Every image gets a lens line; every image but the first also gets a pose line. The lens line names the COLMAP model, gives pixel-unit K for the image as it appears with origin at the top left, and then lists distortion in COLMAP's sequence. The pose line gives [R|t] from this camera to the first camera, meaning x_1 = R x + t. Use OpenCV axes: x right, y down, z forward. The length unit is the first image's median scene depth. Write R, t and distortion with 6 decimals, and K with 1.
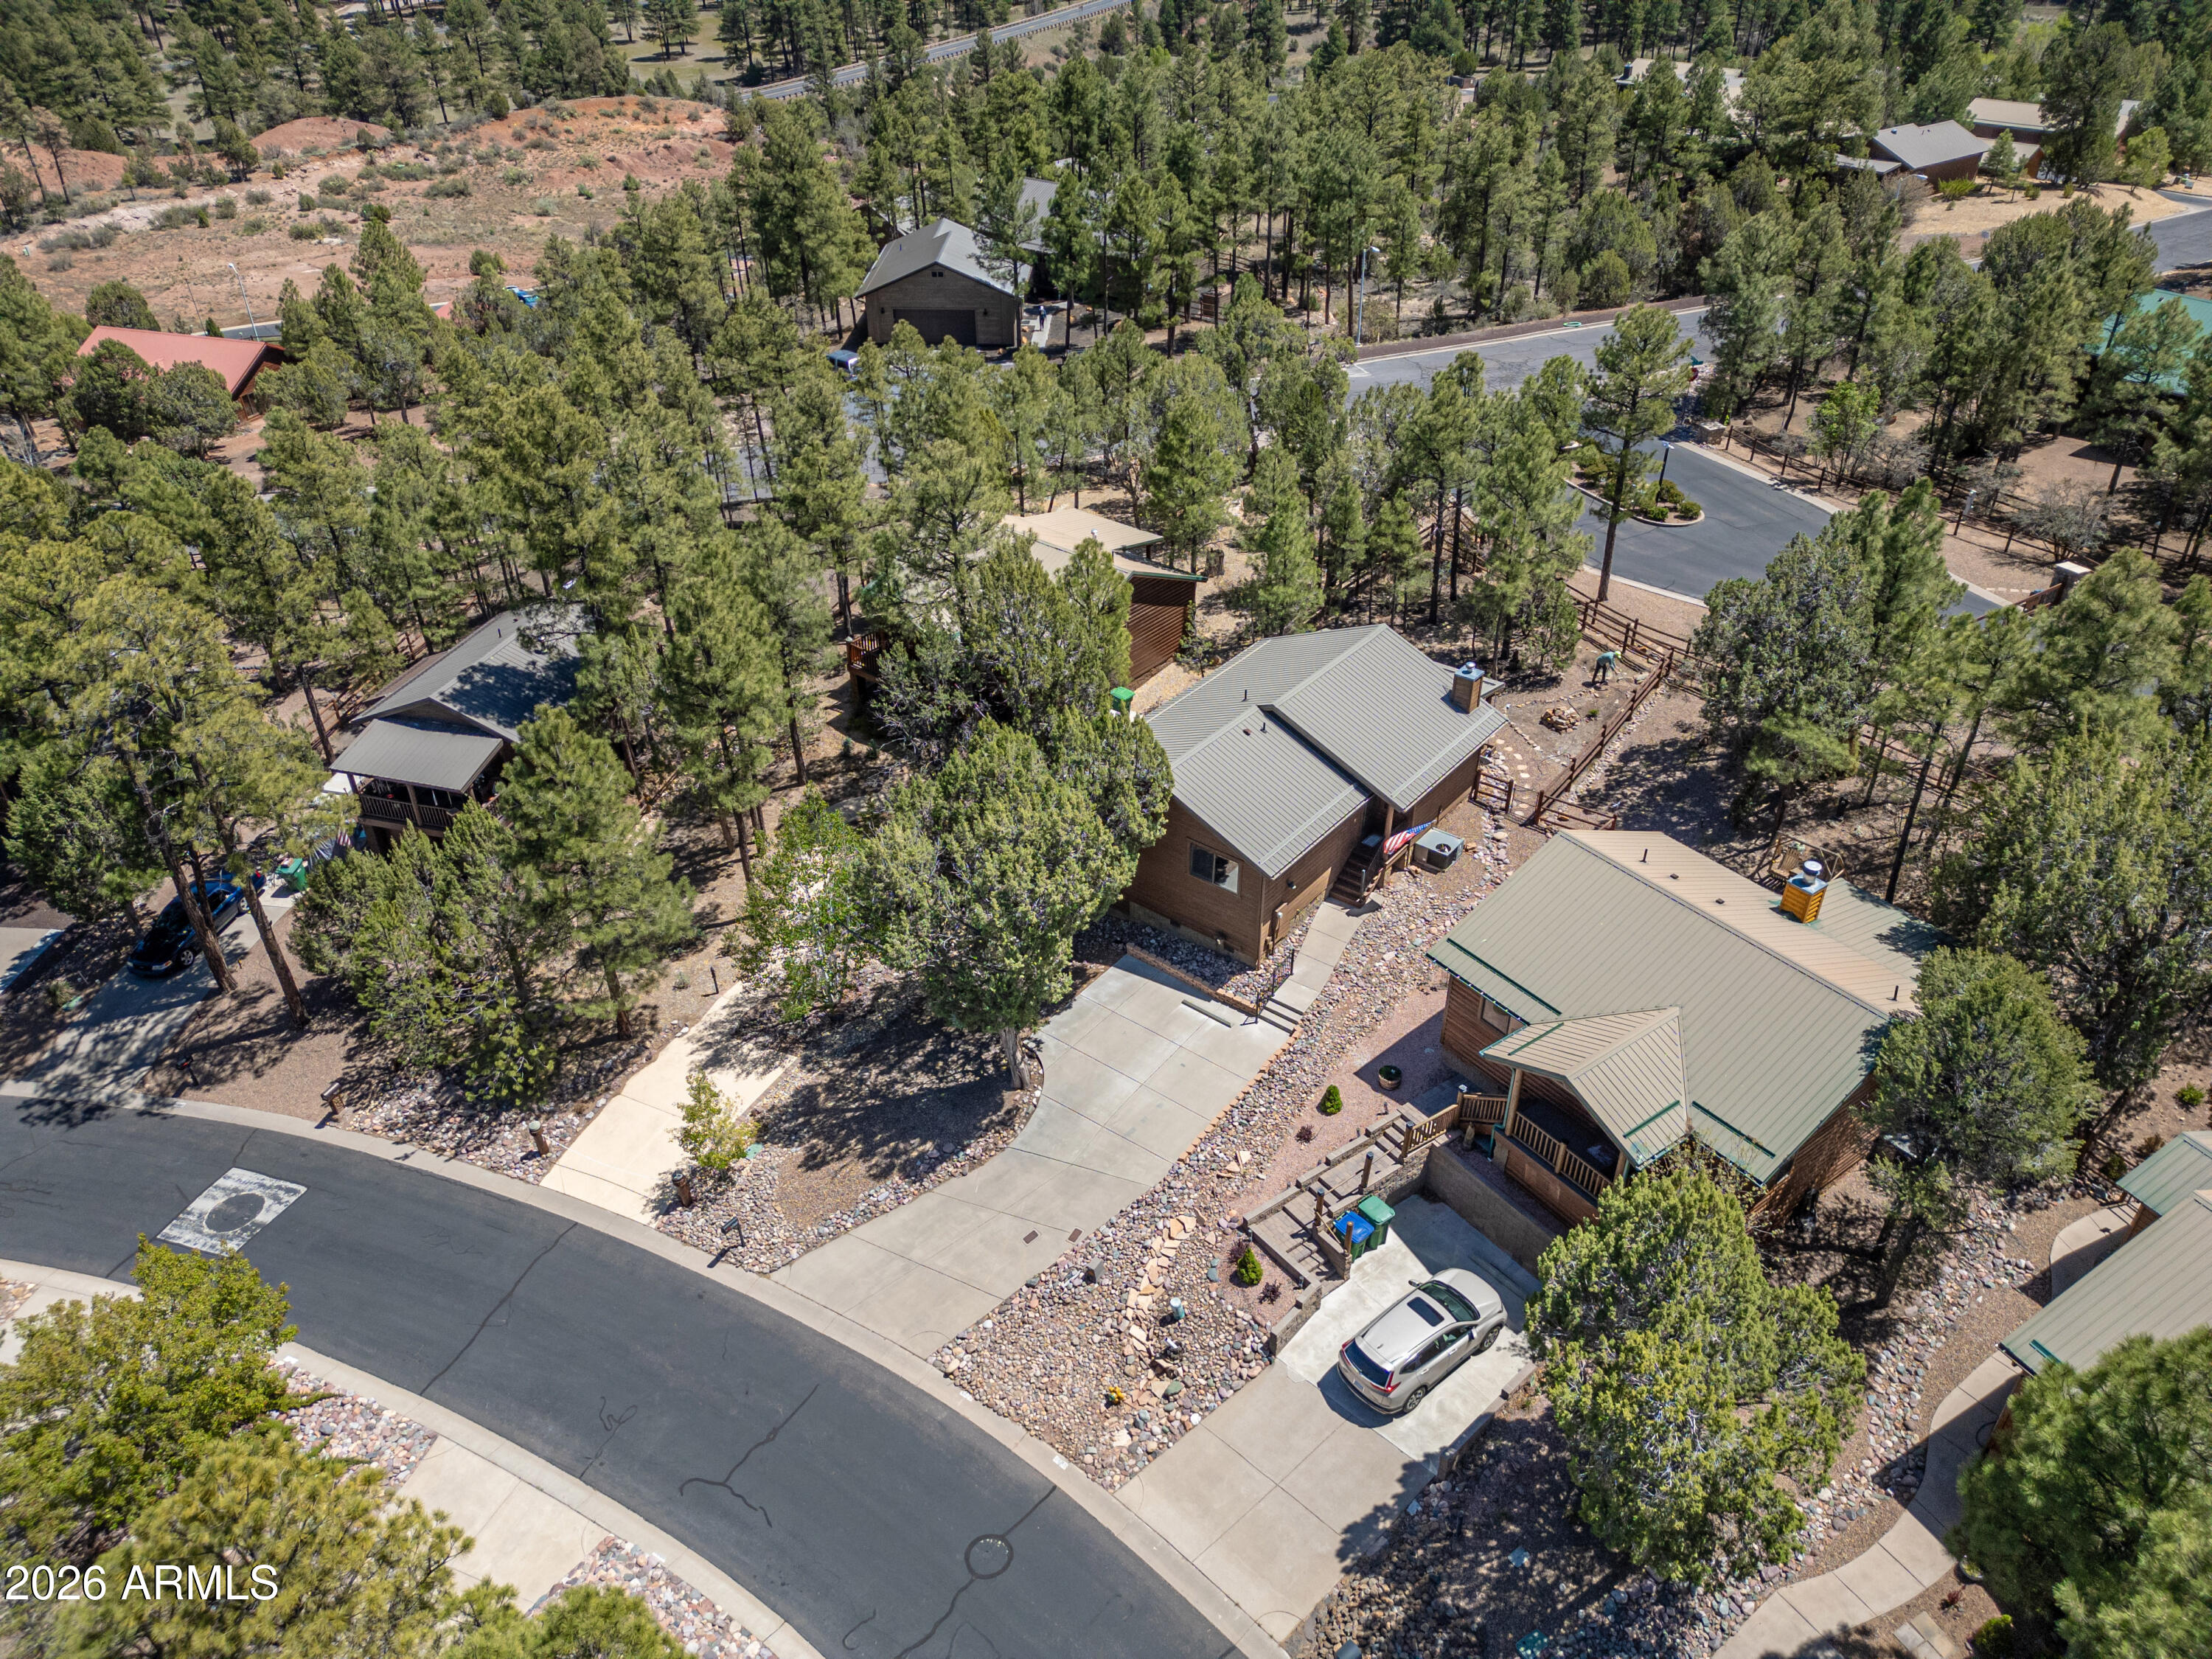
lens RADIAL K [[1557.3, 0, 1106.0], [0, 1557.3, 829.5], [0, 0, 1]] dist [0.065293, -0.056947]
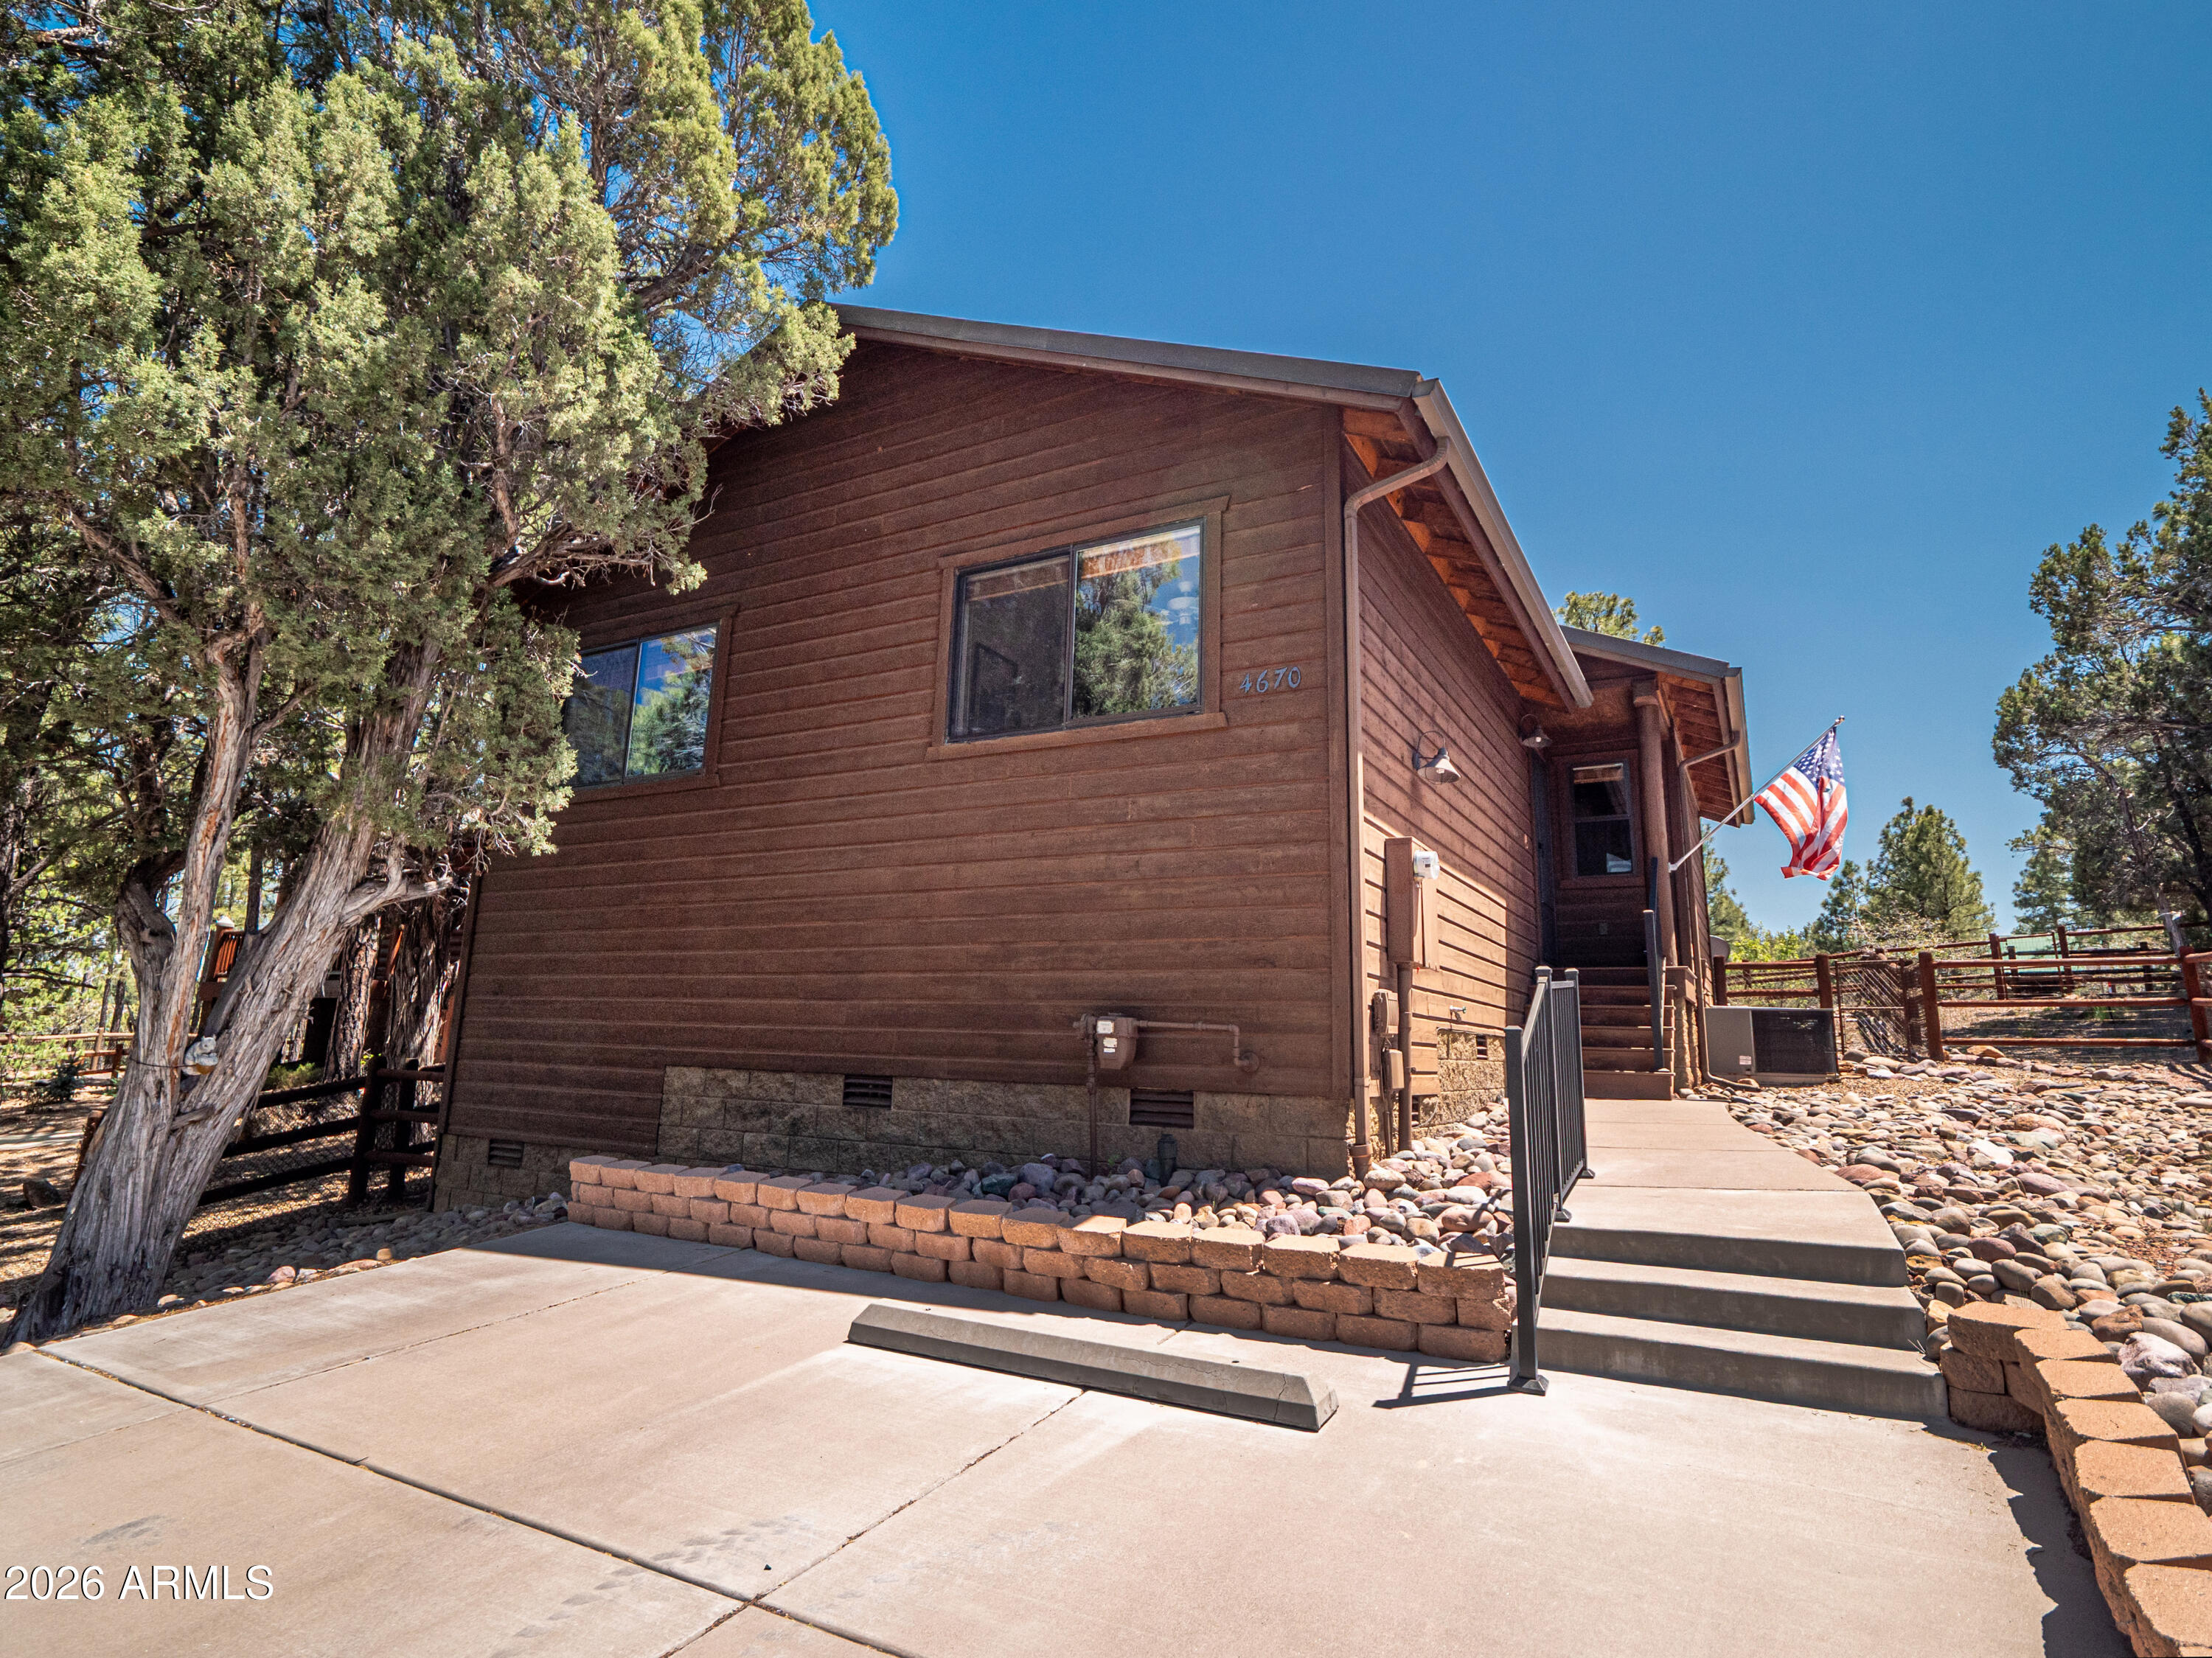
lens RADIAL K [[1187.4, 0, 1102.5], [0, 1187.4, 791.1], [0, 0, 1]] dist [-0.001155, 0.000217]
pose [[0.987431, 0.063405, 0.144777, 0.056052], [0.060101, 0.696566, -0.714971, 0.160062], [-0.146179, 0.714685, 0.684000, 0.969245]]
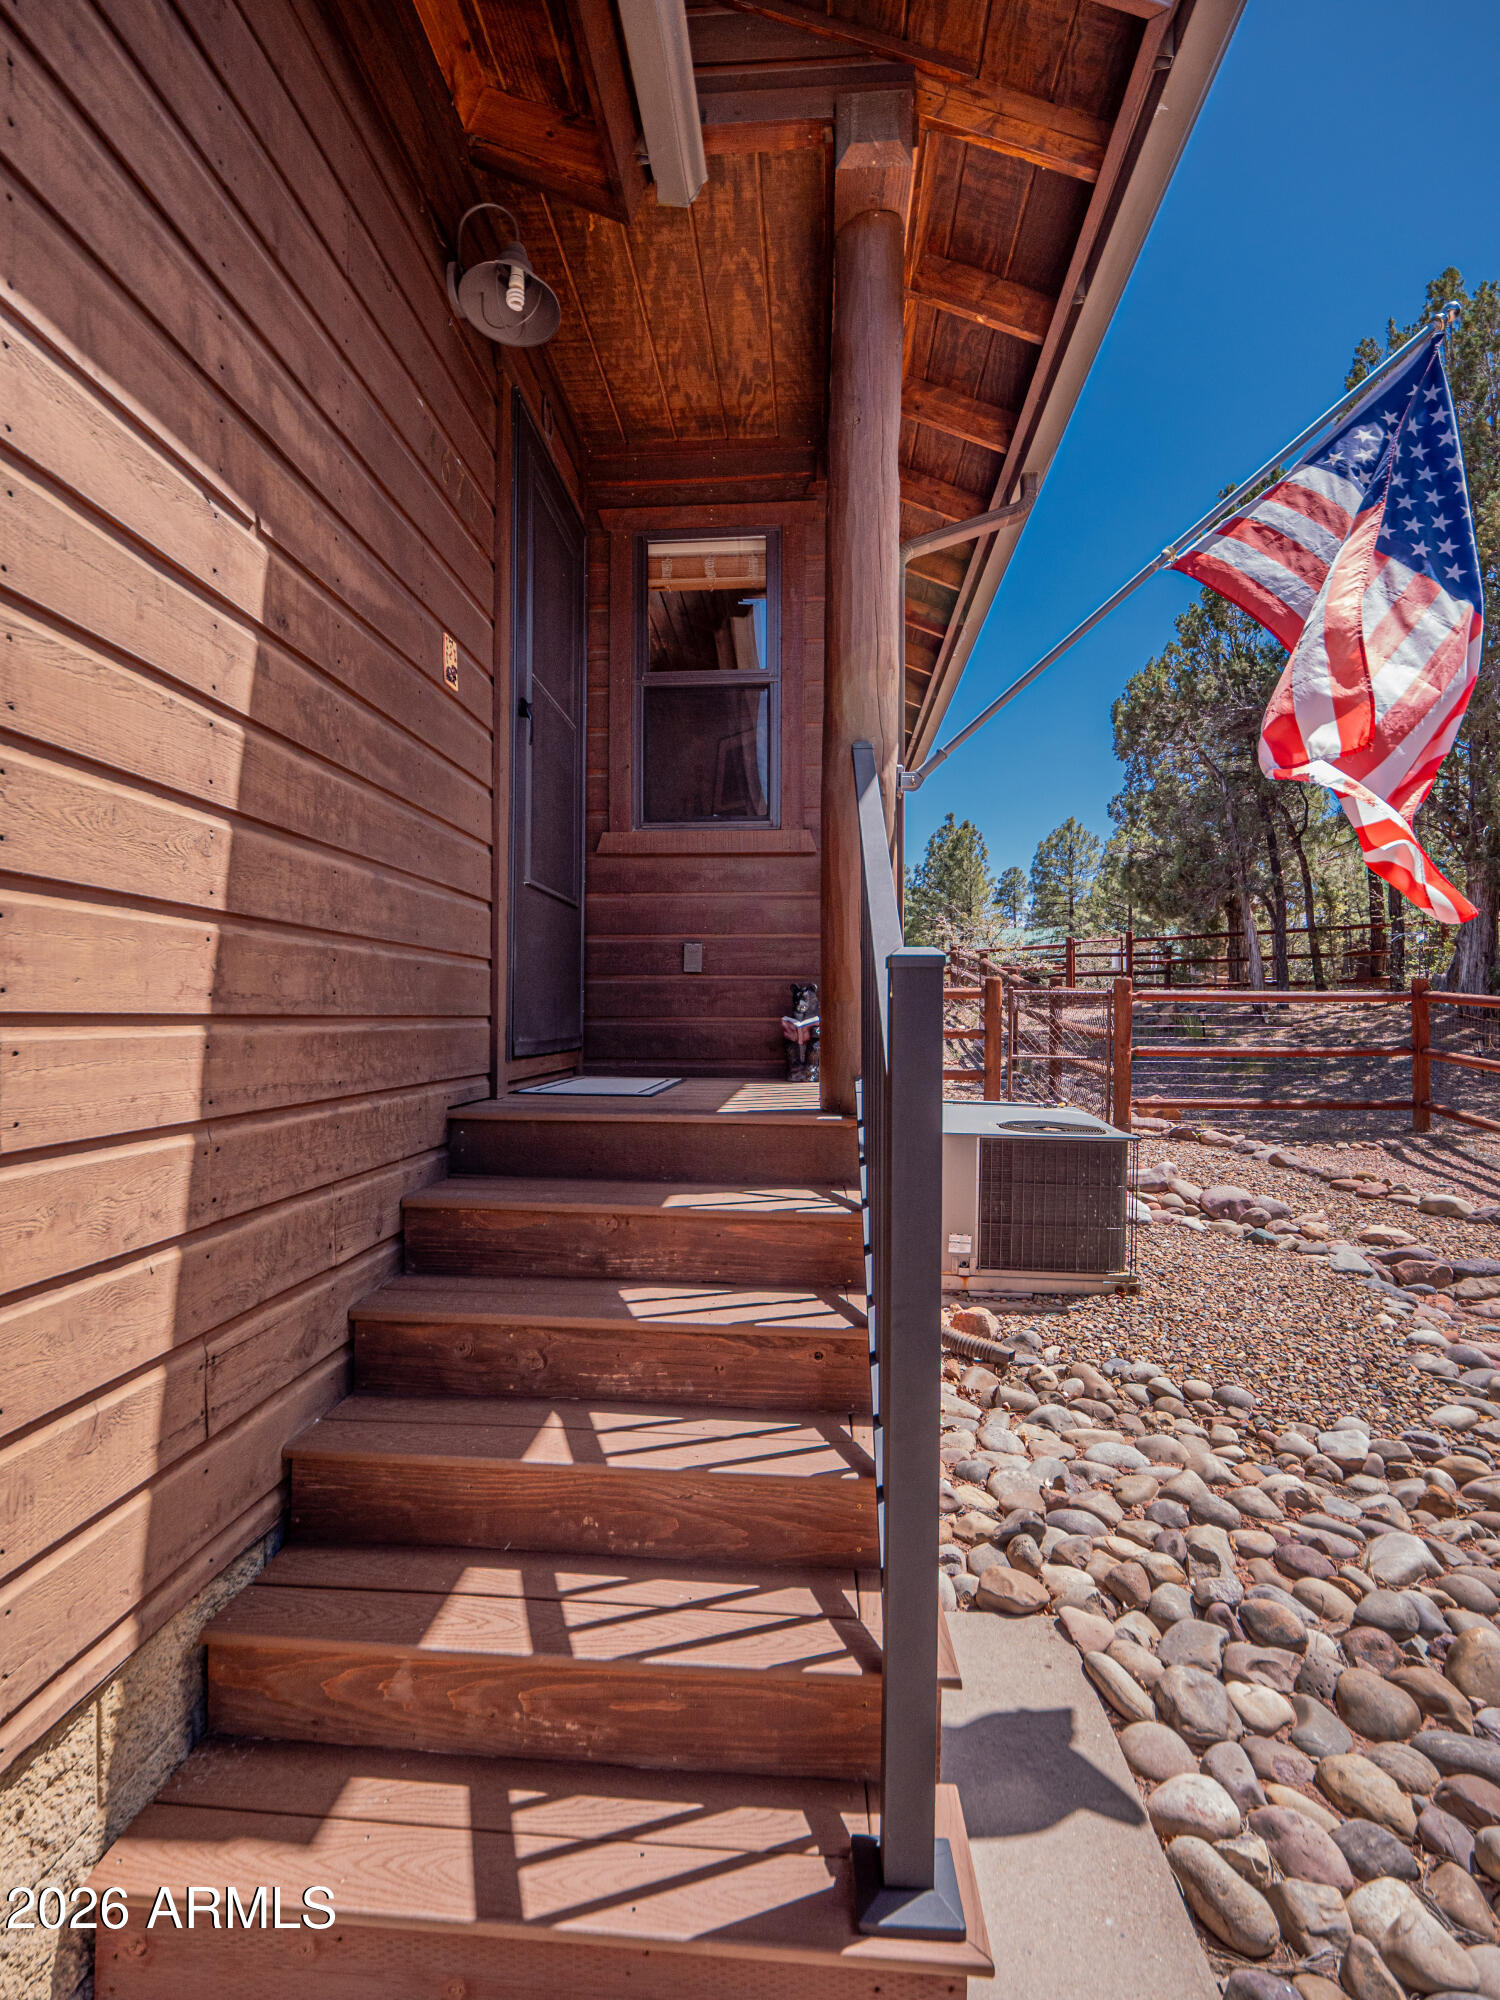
lens RADIAL K [[1003.5, 0, 750.3], [0, 1003.5, 1011.0], [0, 0, 1]] dist [-0.001176, -0.011237]
pose [[0.830681, 0.014211, 0.556567, 0.162927], [0.298896, 0.832014, -0.467348, 0.043669], [-0.469713, 0.554572, 0.686891, 1.097187]]
